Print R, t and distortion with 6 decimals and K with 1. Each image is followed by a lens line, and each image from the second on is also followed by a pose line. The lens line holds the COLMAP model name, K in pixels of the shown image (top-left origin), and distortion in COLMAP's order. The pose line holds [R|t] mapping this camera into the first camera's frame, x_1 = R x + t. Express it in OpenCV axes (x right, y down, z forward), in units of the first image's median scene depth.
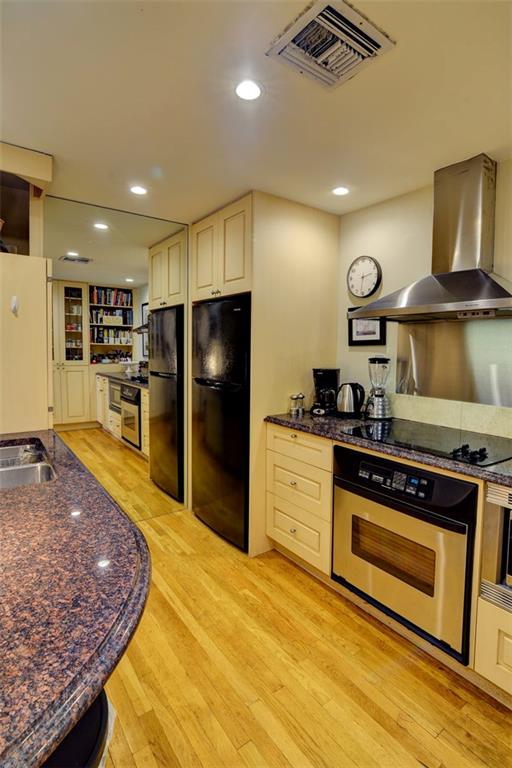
lens RADIAL K [[391.8, 0, 288.6], [0, 391.8, 366.1], [0, 0, 1]] dist [-0.044002, 0.015769]
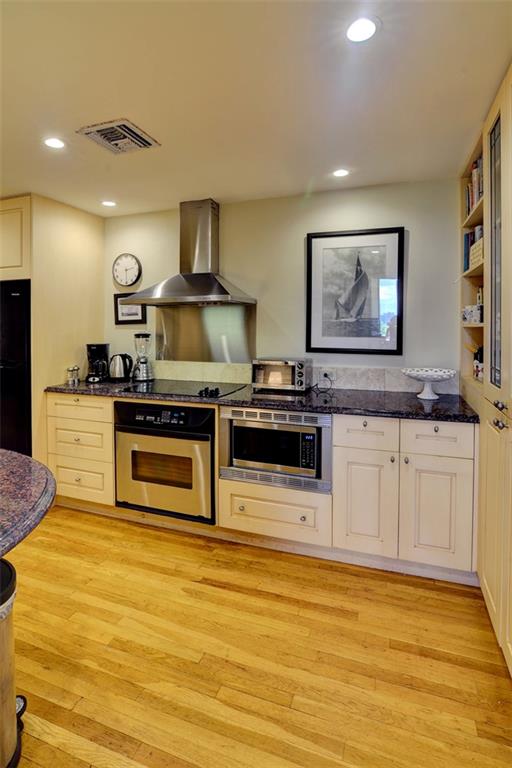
lens RADIAL K [[395.1, 0, 253.6], [0, 395.1, 328.1], [0, 0, 1]] dist [-0.000493, -0.000117]
pose [[0.849546, -0.023278, 0.527000, -0.169009], [0.042500, 0.998799, -0.024395, 0.009592], [-0.525799, 0.043122, 0.849515, -0.360196]]
